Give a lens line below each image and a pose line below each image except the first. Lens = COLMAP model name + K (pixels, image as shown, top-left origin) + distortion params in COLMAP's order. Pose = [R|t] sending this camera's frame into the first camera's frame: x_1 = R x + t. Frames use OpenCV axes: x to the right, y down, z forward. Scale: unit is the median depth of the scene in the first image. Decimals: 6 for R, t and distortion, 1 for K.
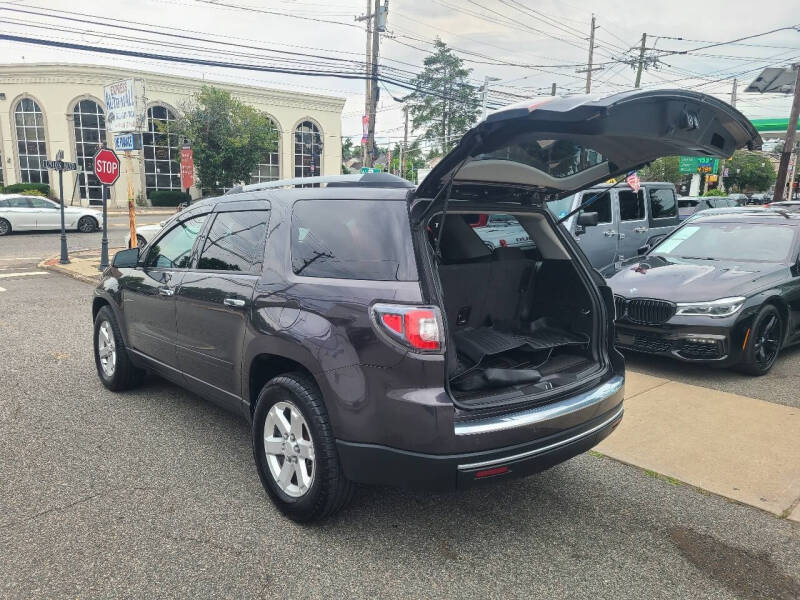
lens RADIAL K [[642.0, 0, 375.2], [0, 642.0, 285.7], [0, 0, 1]] dist [0.008223, 0.005321]
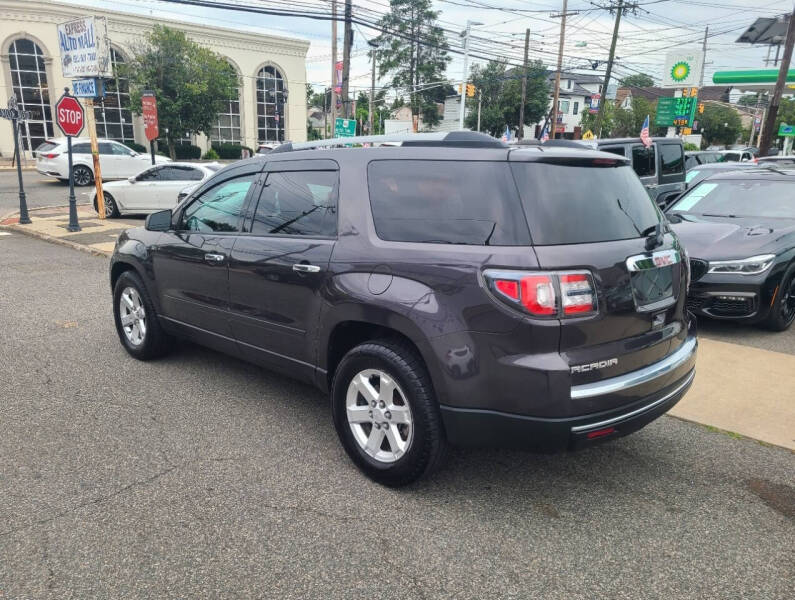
lens RADIAL K [[667.6, 0, 377.2], [0, 667.6, 300.0], [0, 0, 1]] dist [0.016982, -0.003536]
pose [[0.996406, -0.015830, 0.083220, -0.108592], [0.008598, 0.996210, 0.086550, -0.006362], [-0.084274, -0.085523, 0.992766, -0.002370]]
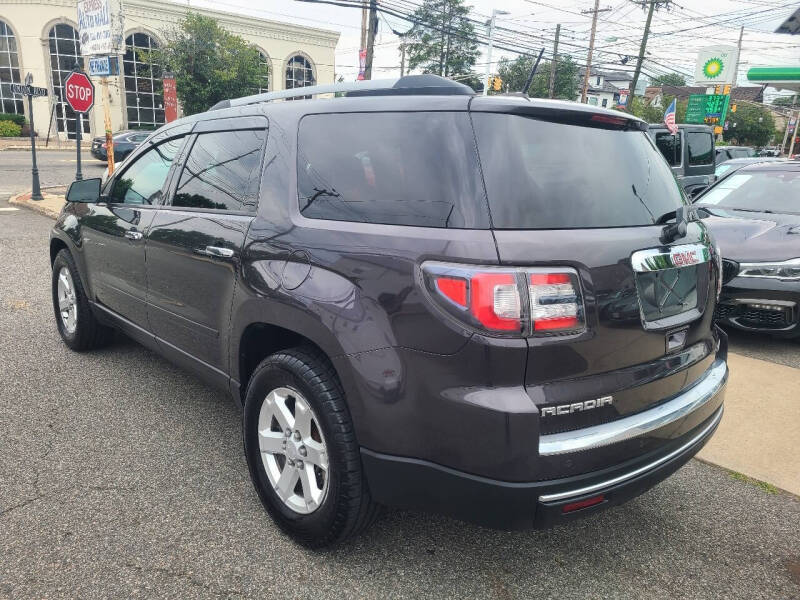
lens RADIAL K [[621.0, 0, 373.4], [0, 621.0, 298.6], [0, 0, 1]] dist [0.008916, -0.008893]
pose [[0.999426, 0.023714, 0.024205, -0.030191], [-0.026146, 0.994058, 0.105661, -0.000227], [-0.021555, -0.106233, 0.994108, 0.145642]]
